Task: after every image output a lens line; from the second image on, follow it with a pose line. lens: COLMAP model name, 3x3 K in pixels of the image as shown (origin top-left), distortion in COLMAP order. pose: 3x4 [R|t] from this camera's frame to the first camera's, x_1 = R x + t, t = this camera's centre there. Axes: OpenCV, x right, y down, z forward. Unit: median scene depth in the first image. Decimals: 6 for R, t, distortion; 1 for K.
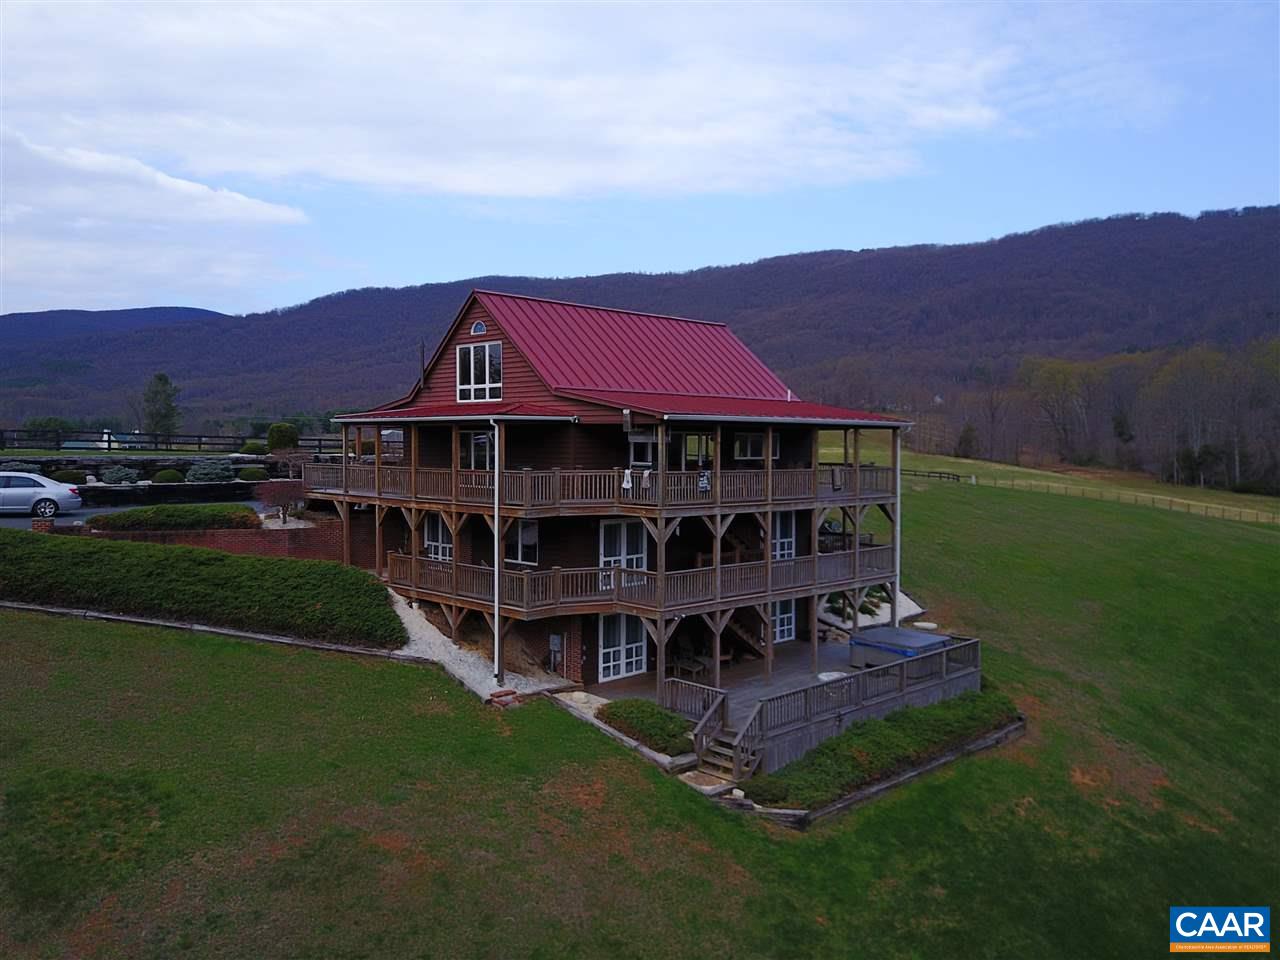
lens RADIAL K [[981.4, 0, 642.2], [0, 981.4, 472.7], [0, 0, 1]] dist [0.003227, 0.007037]
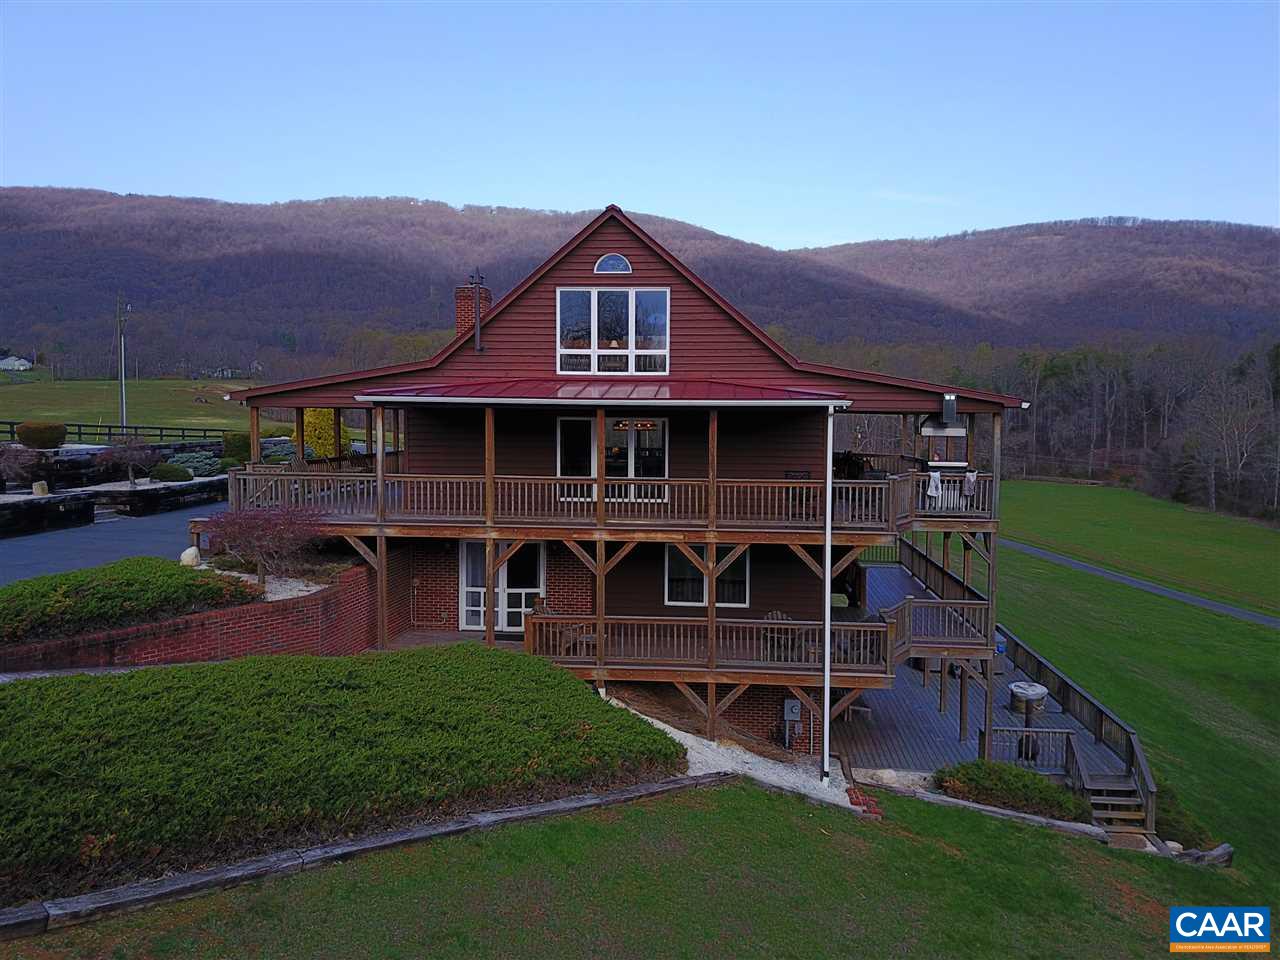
lens RADIAL K [[981.4, 0, 642.2], [0, 981.4, 472.7], [0, 0, 1]] dist [0.003227, 0.007037]
pose [[0.762526, -0.037778, 0.645854, -0.585603], [0.016276, 0.999098, 0.039225, -0.030977], [-0.646753, -0.019398, 0.762453, 0.468788]]
